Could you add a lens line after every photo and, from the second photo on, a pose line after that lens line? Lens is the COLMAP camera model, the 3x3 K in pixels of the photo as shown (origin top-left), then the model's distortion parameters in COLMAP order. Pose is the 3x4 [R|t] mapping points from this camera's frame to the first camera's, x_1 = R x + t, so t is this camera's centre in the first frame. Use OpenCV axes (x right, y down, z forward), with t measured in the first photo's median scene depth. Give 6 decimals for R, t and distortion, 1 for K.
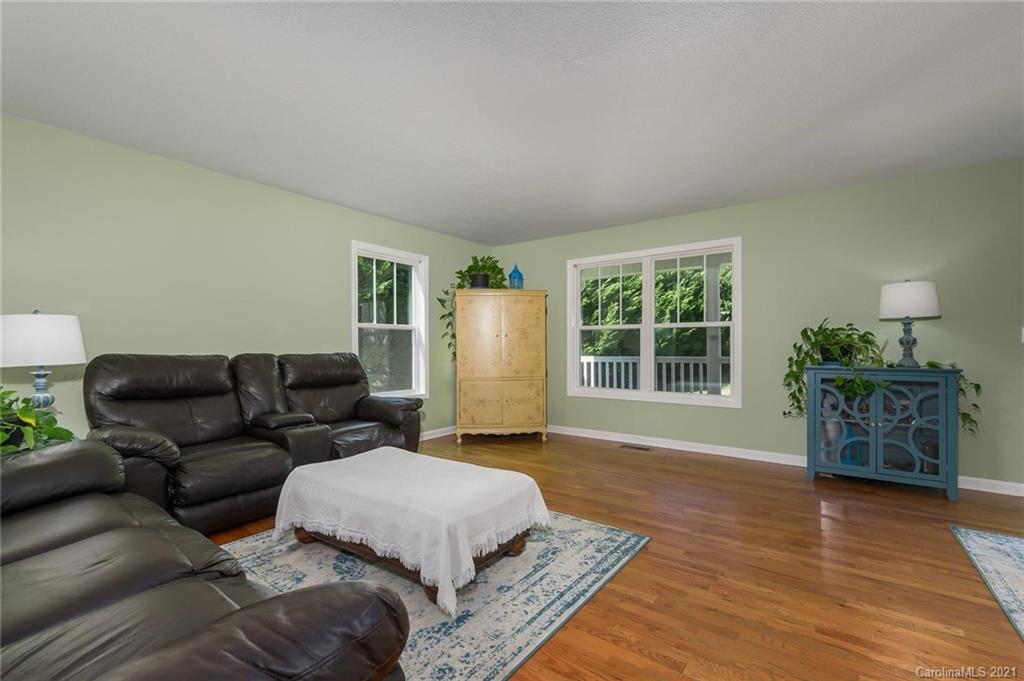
lens RADIAL K [[443.6, 0, 511.5], [0, 443.6, 347.7], [0, 0, 1]] dist [0.002553, -0.000326]
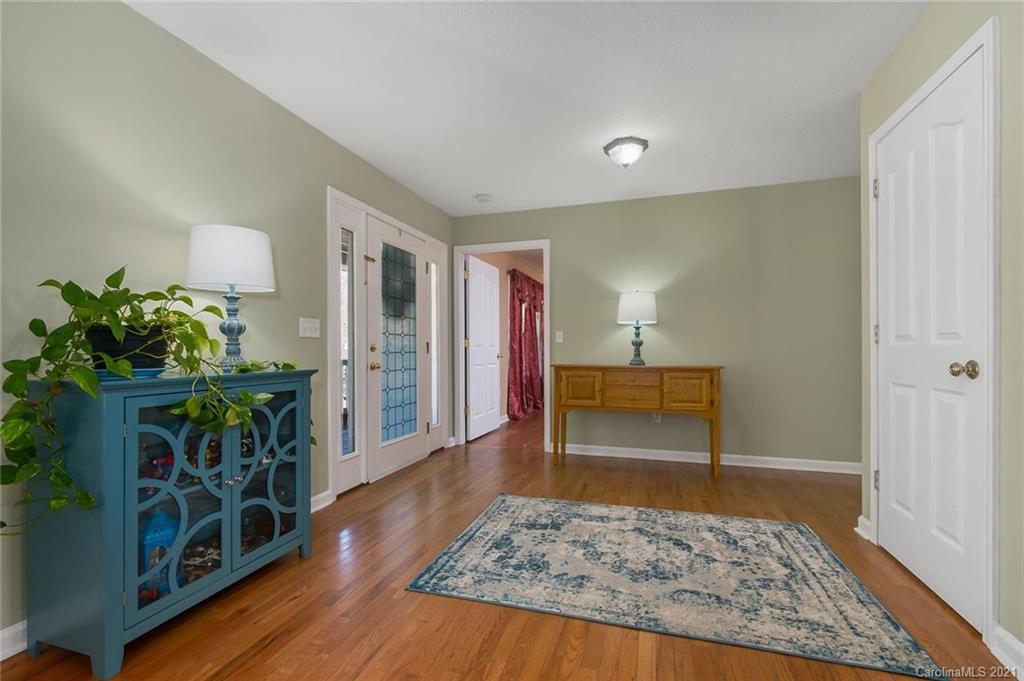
lens RADIAL K [[443.6, 0, 511.9], [0, 443.6, 346.2], [0, 0, 1]] dist [0.002553, -0.000326]
pose [[-0.323049, 0.010407, 0.946325, 0.277166], [0.007857, 0.999935, -0.008314, 0.022917], [-0.946350, 0.004750, -0.323110, 1.177657]]
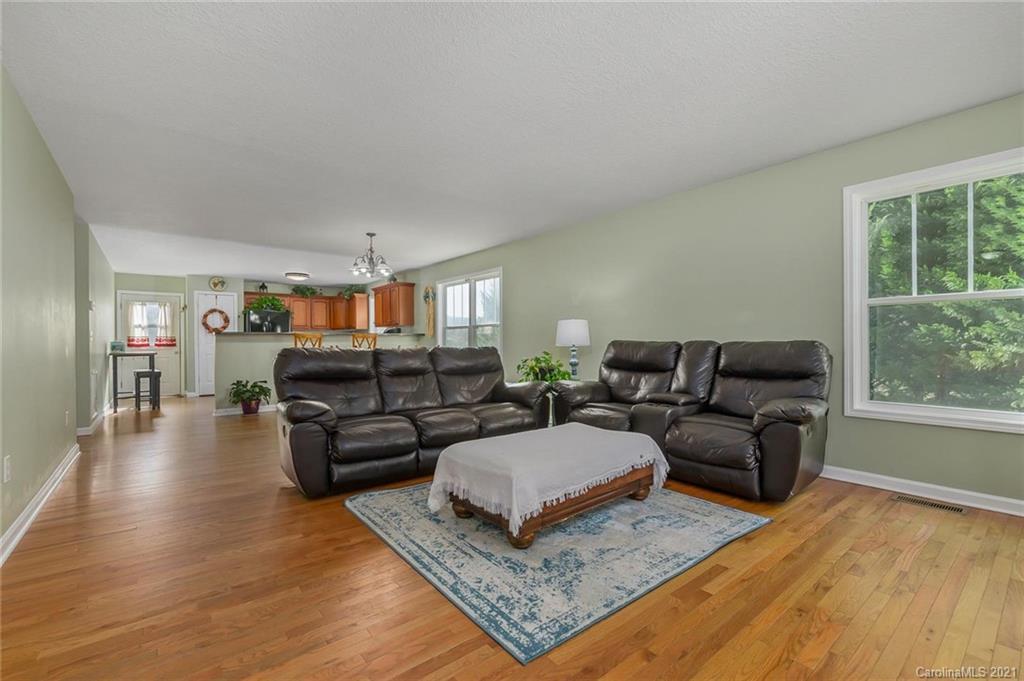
lens RADIAL K [[443.6, 0, 513.9], [0, 443.6, 343.1], [0, 0, 1]] dist [0.002553, -0.000326]
pose [[-0.249545, 0.004469, -0.968353, 0.899862], [0.004881, 0.999982, 0.003357, 0.020520], [0.968351, -0.003888, -0.249562, 1.180255]]
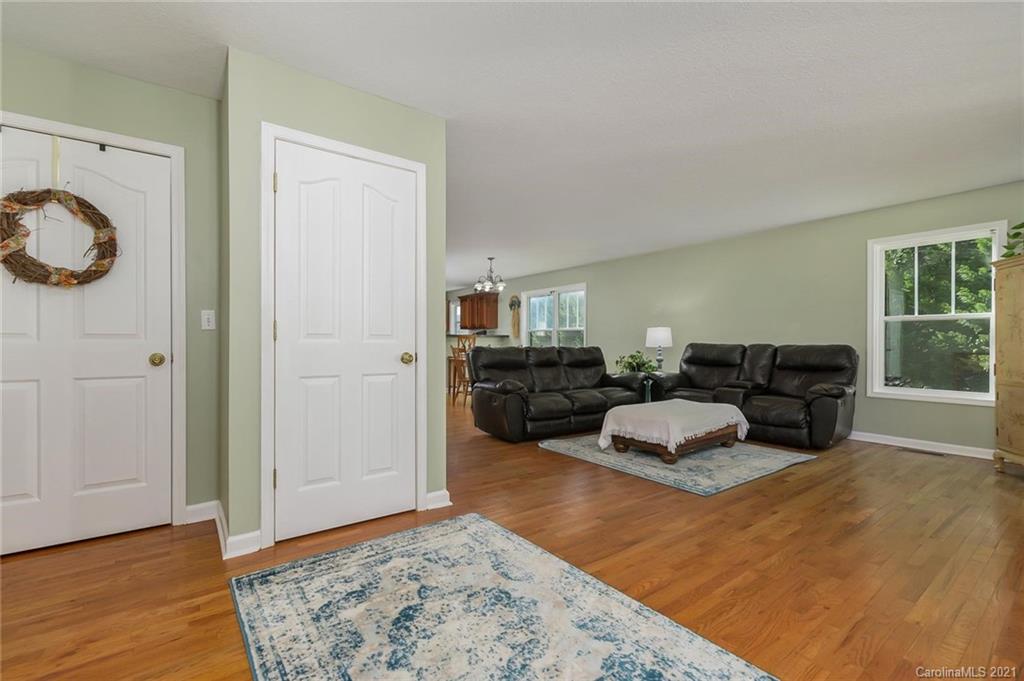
lens RADIAL K [[443.6, 0, 512.4], [0, 443.6, 341.6], [0, 0, 1]] dist [0.002553, -0.000326]
pose [[-0.290061, -0.001701, -0.957007, 1.683181], [-0.006861, 0.999976, 0.000302, 0.014801], [0.956984, 0.006653, -0.290065, 0.882682]]
